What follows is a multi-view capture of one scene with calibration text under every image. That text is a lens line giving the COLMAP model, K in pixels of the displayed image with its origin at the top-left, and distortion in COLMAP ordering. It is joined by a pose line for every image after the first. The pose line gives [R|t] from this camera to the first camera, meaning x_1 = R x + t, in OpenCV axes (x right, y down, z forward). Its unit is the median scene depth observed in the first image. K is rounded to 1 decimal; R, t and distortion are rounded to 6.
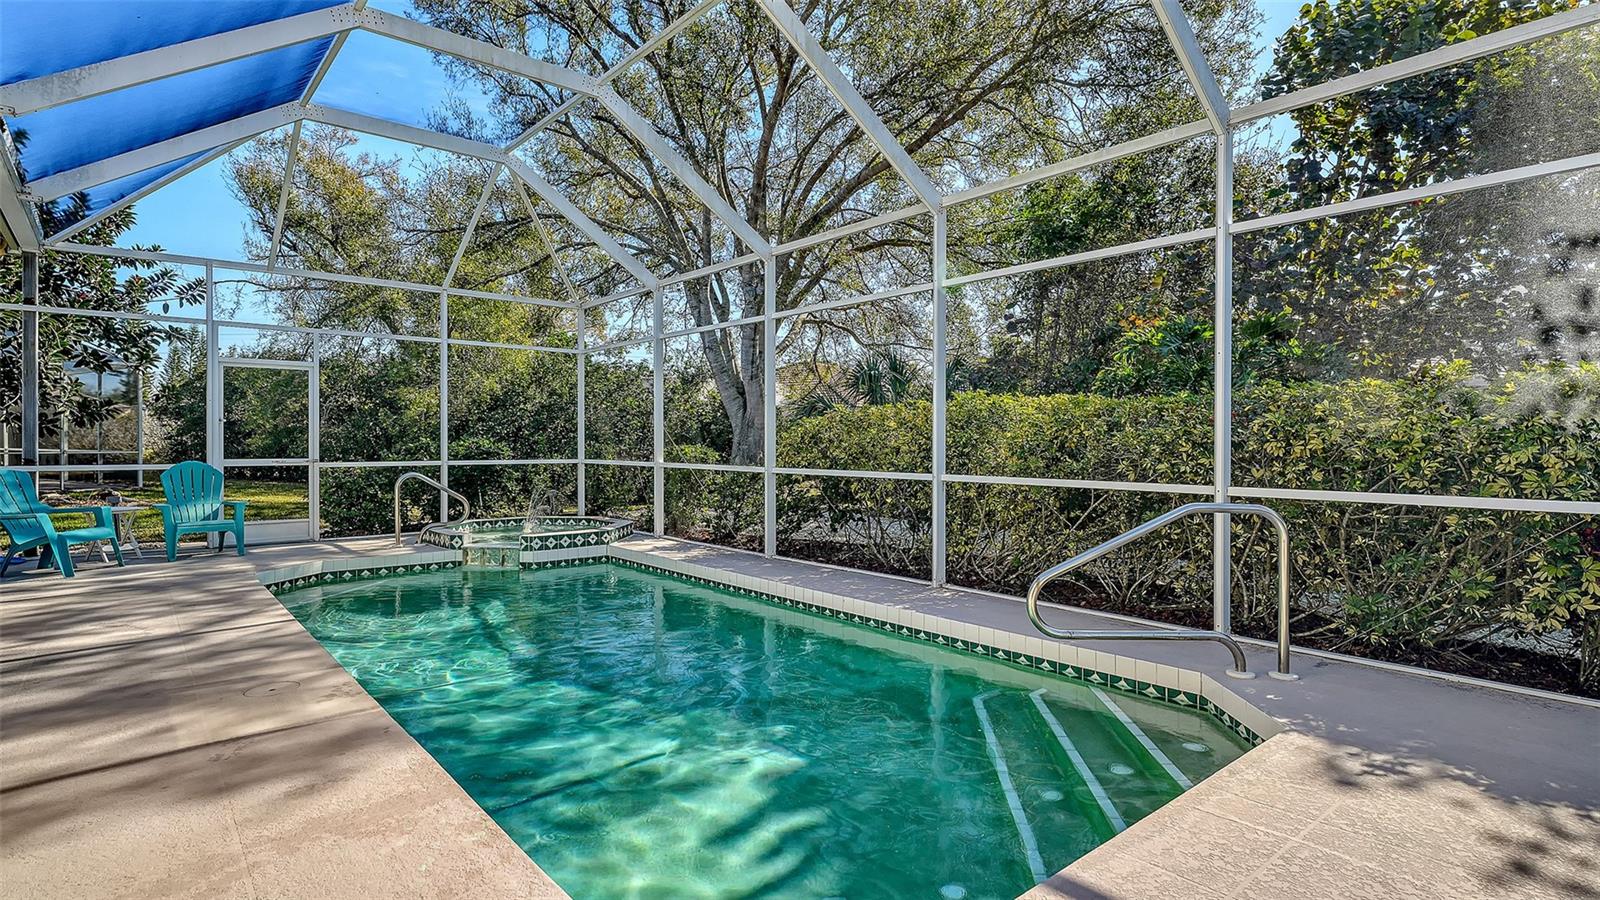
lens RADIAL K [[803.3, 0, 800.0], [0, 803.3, 450.0], [0, 0, 1]] dist [0.002238, 0.000390]
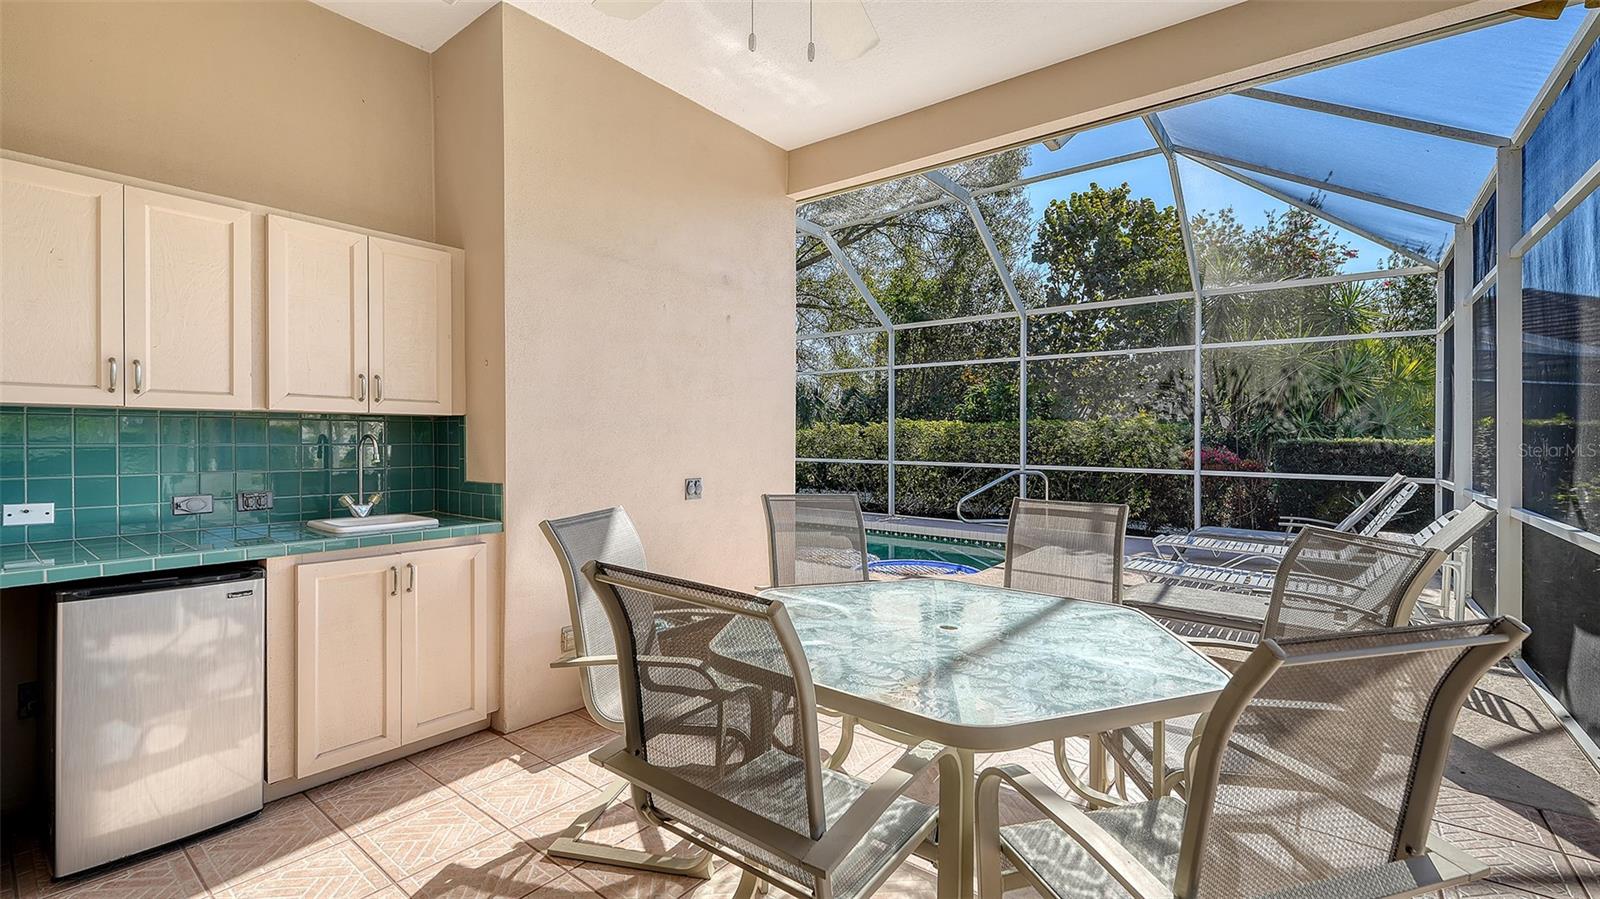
lens RADIAL K [[667.8, 0, 800.0], [0, 667.8, 449.5], [0, 0, 1]] dist [-0.001376, -0.000046]
pose [[0.979423, 0.000023, 0.201818, -0.451588], [-0.001995, 0.999952, 0.009564, -0.015451], [-0.201808, -0.009770, 0.979376, -0.697330]]
